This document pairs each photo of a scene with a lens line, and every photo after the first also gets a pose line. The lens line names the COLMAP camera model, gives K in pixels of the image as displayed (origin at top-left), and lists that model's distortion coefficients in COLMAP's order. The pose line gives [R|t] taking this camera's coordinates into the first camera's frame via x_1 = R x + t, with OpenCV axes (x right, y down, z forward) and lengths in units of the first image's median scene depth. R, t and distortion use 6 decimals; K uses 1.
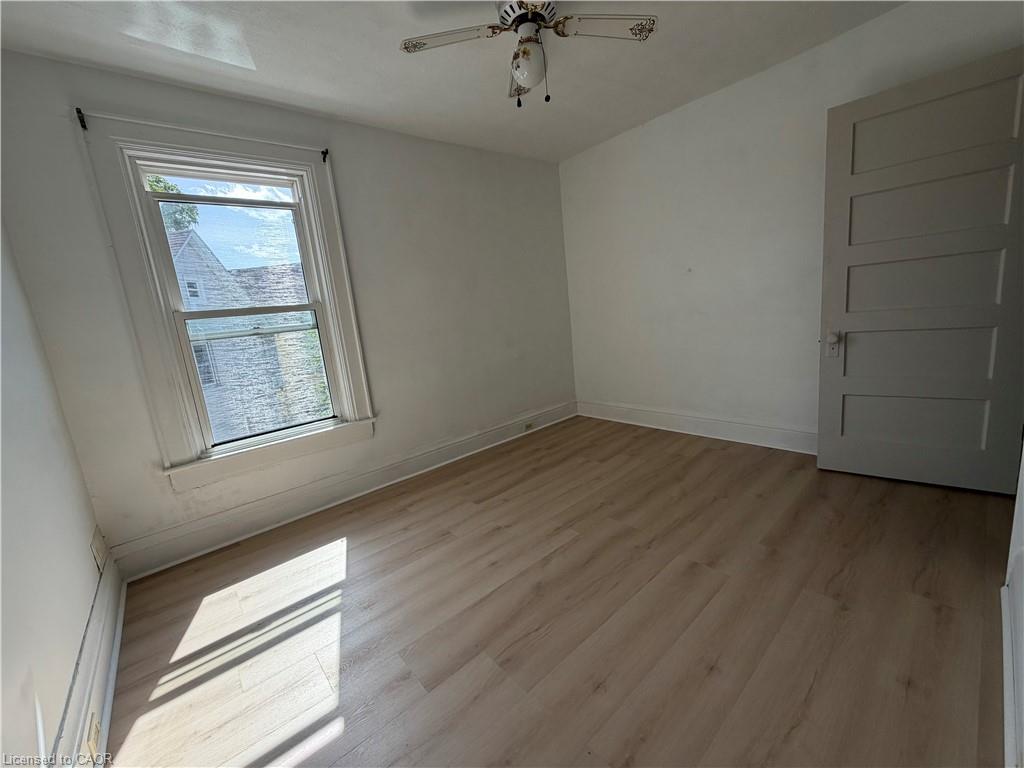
lens RADIAL K [[407.5, 0, 511.9], [0, 407.5, 385.7], [0, 0, 1]] dist [0.001042, 0.000476]
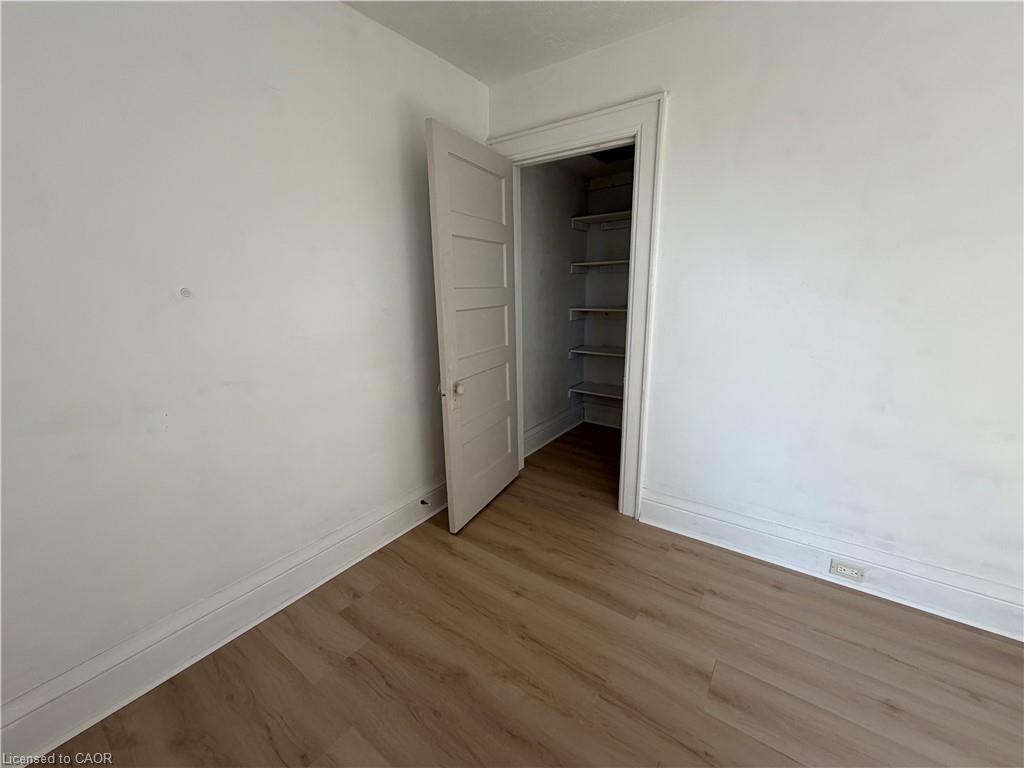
lens RADIAL K [[407.5, 0, 509.9], [0, 407.5, 381.5], [0, 0, 1]] dist [0.001042, 0.000476]
pose [[-0.227507, -0.107360, 0.967840, -0.106768], [0.218767, 0.962862, 0.158232, -0.253963], [-0.948884, 0.247730, -0.195571, 1.076018]]
